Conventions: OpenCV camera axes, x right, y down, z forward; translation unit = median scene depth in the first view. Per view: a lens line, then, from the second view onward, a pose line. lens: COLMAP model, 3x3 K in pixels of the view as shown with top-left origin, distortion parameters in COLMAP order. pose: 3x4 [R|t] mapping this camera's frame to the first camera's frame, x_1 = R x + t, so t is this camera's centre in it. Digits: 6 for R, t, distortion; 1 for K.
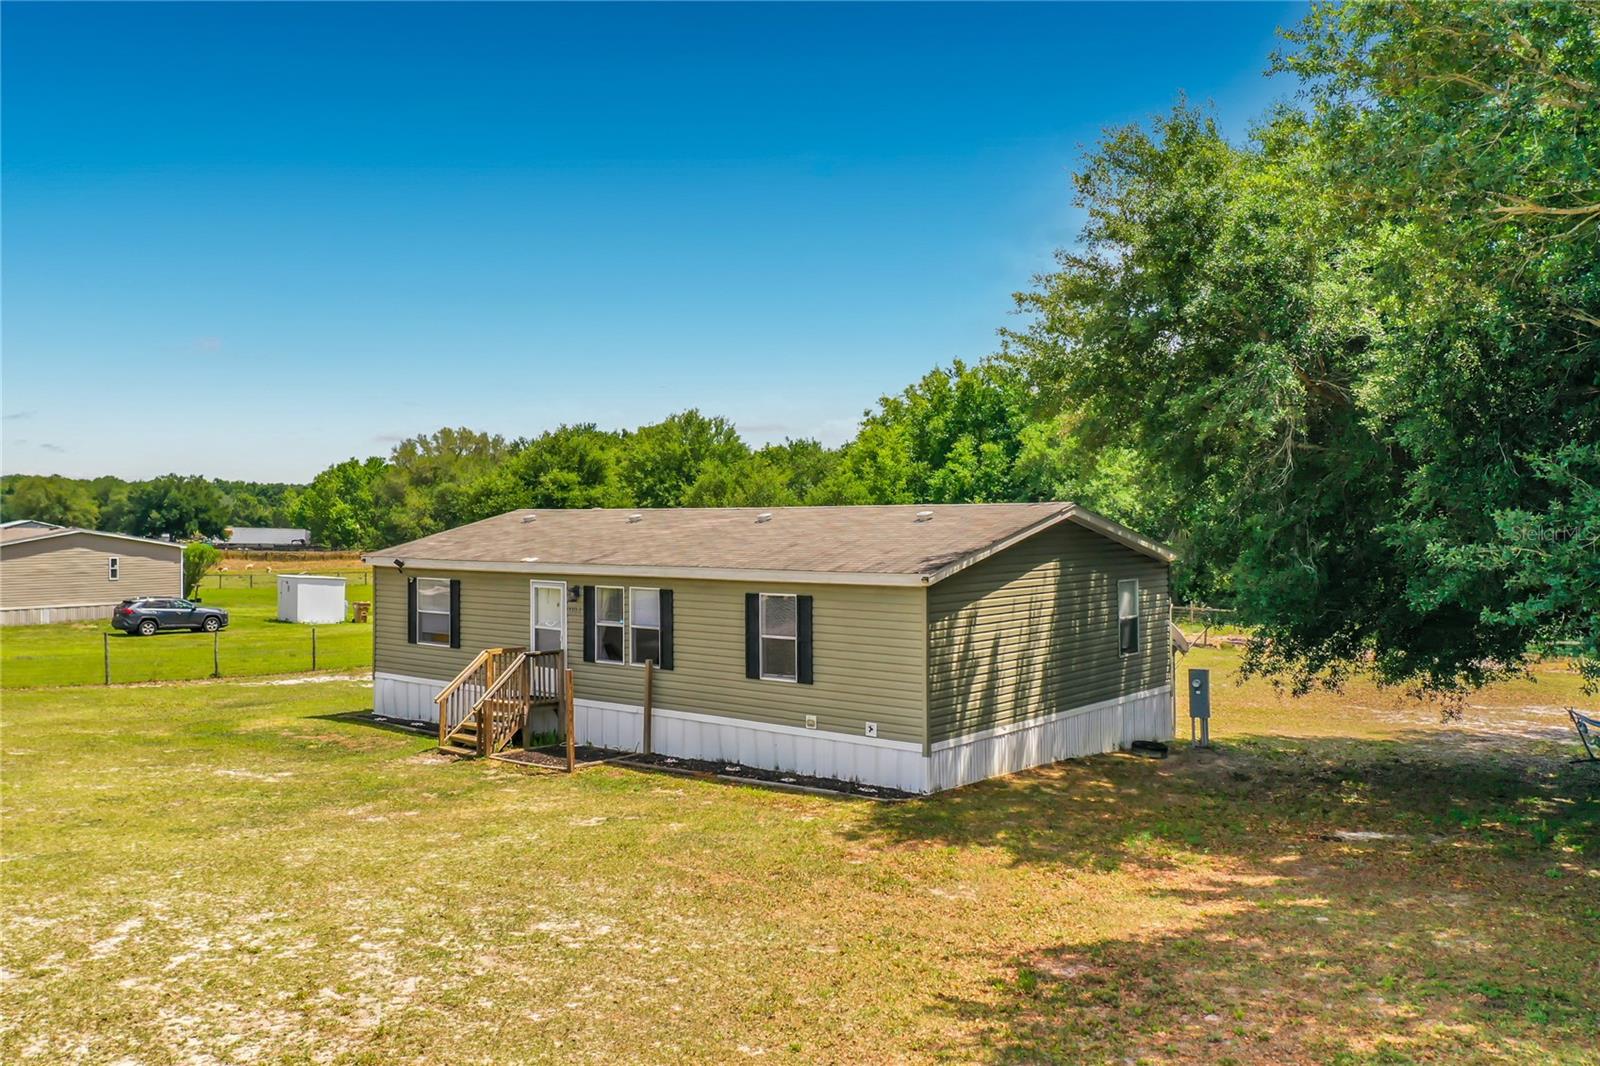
lens RADIAL K [[1300.5, 0, 794.9], [0, 1300.5, 453.9], [0, 0, 1]] dist [0.007438, 0.003348]
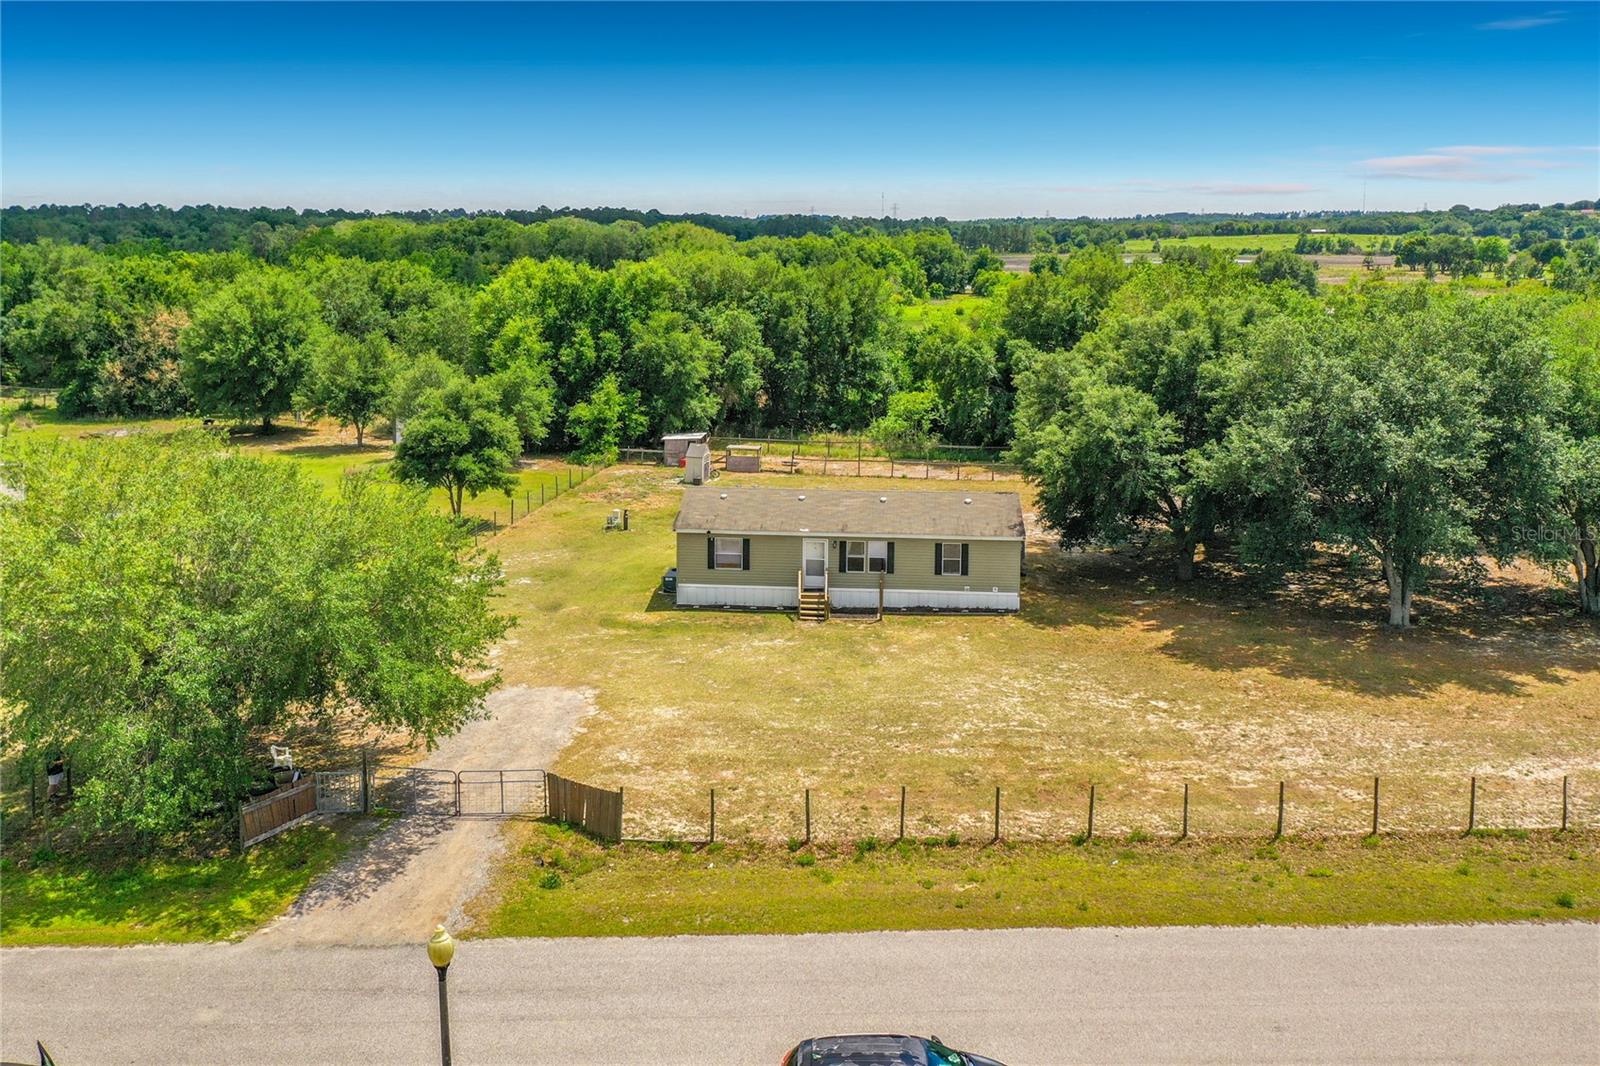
lens RADIAL K [[1300.5, 0, 794.9], [0, 1300.5, 453.9], [0, 0, 1]] dist [0.007438, 0.003348]
pose [[0.809382, -0.090790, 0.580222, -1.643698], [-0.035440, 0.978627, 0.202566, -0.545144], [-0.586212, -0.184516, 0.788866, -0.789964]]
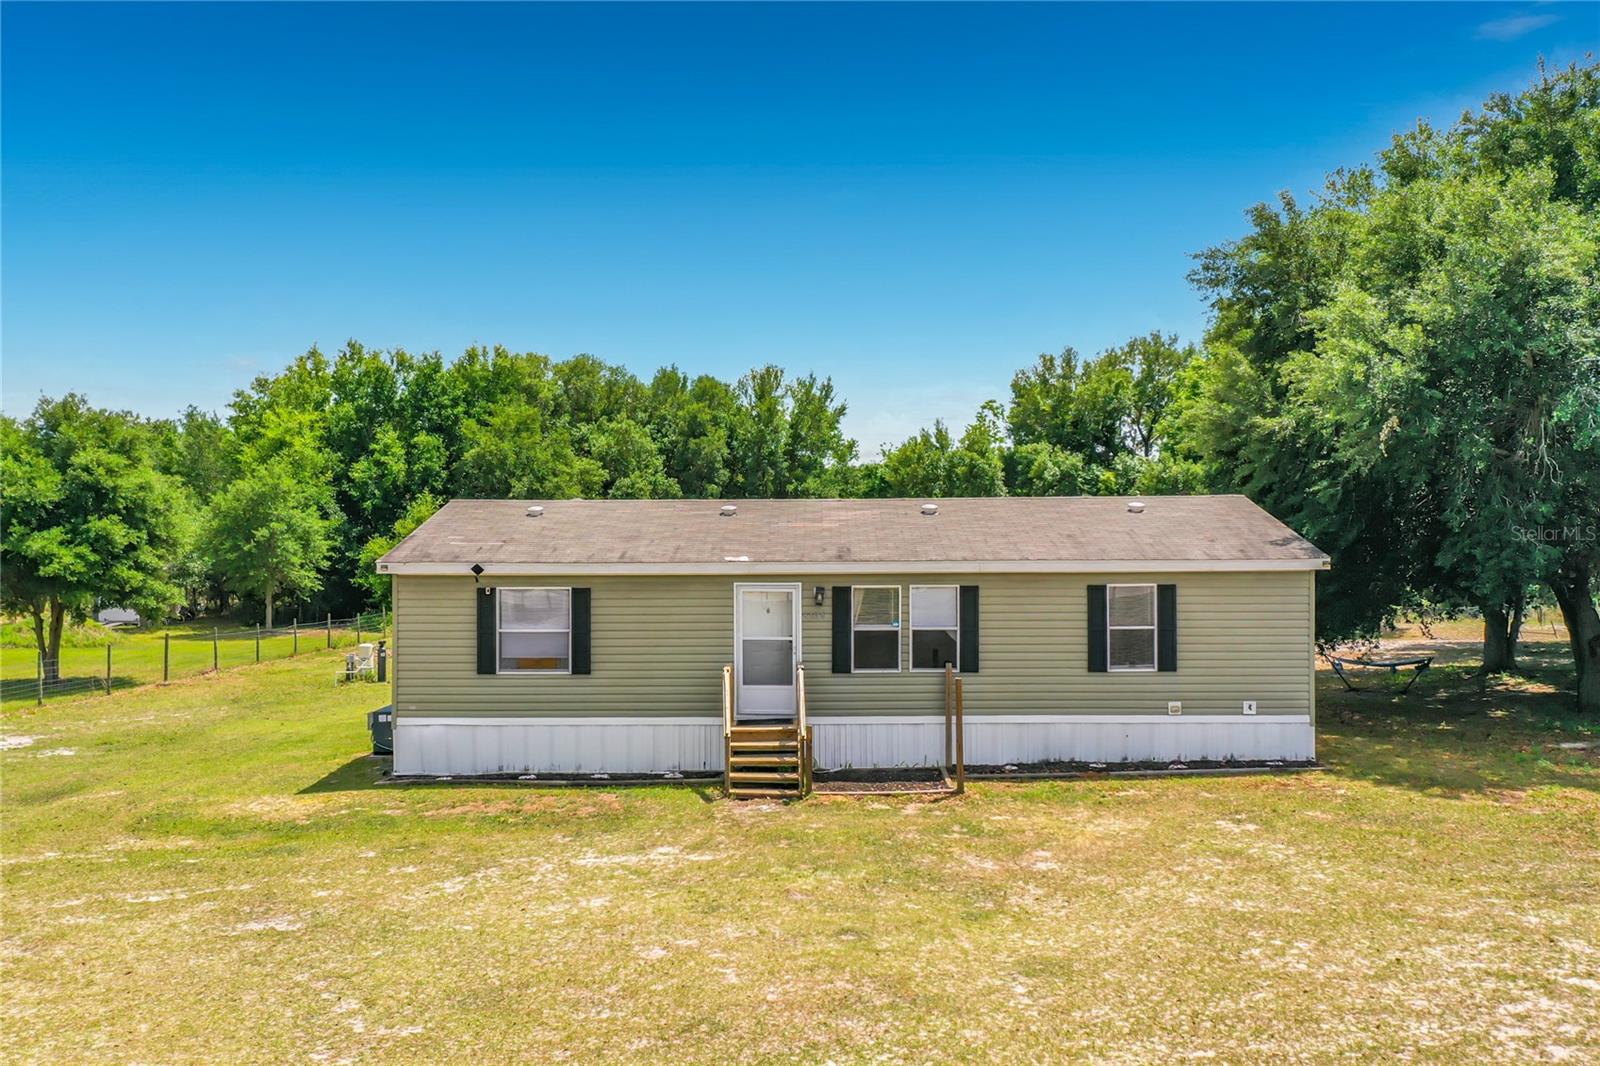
lens RADIAL K [[1294.7, 0, 809.0], [0, 1294.7, 526.6], [0, 0, 1]] dist [0.008814, 0.001531]
pose [[0.762475, -0.005187, 0.646997, -0.772451], [-0.030484, 0.998569, 0.043931, 0.026054], [-0.646300, -0.053220, 0.761226, 0.380412]]
